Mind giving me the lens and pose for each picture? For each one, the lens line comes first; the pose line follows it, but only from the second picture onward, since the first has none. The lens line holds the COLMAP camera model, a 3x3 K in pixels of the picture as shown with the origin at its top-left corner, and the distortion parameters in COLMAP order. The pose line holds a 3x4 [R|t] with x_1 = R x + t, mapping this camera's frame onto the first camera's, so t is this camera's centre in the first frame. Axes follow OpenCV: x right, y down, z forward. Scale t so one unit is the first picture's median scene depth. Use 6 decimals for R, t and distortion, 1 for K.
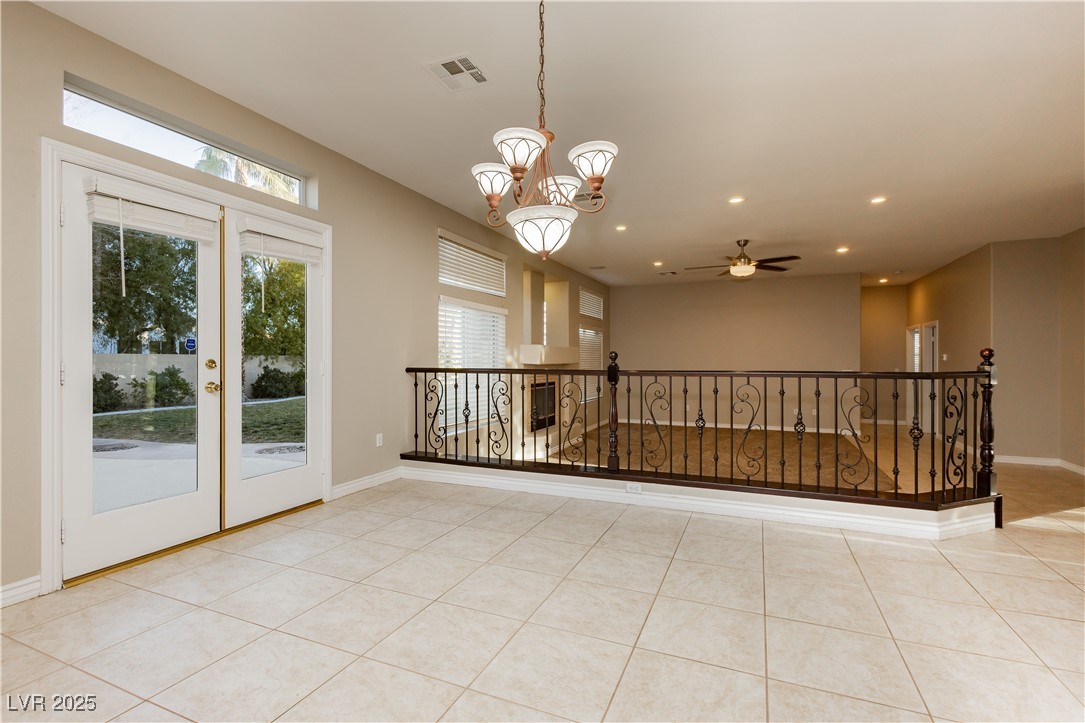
lens RADIAL K [[506.1, 0, 532.4], [0, 506.1, 364.0], [0, 0, 1]] dist [0.004089, 0.001830]
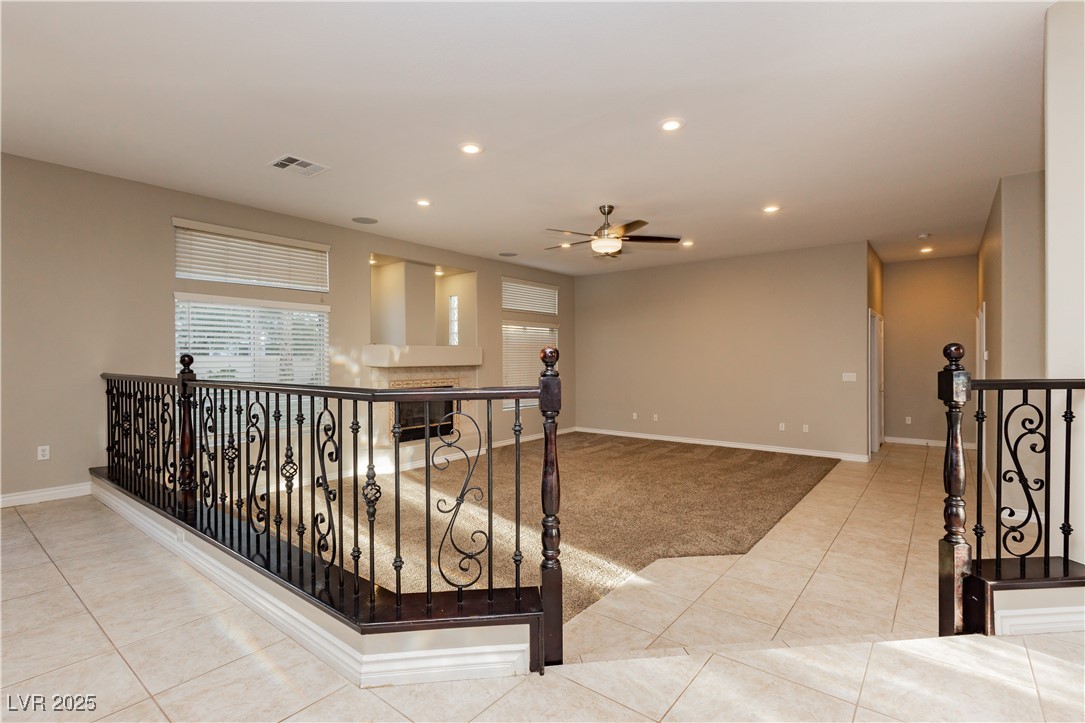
lens RADIAL K [[506.1, 0, 543.3], [0, 506.1, 363.8], [0, 0, 1]] dist [0.004089, 0.001830]
pose [[0.964709, -0.001982, -0.263310, 0.545584], [0.002276, 0.999997, 0.000814, -0.006132], [0.263307, -0.001384, 0.964711, 0.241626]]
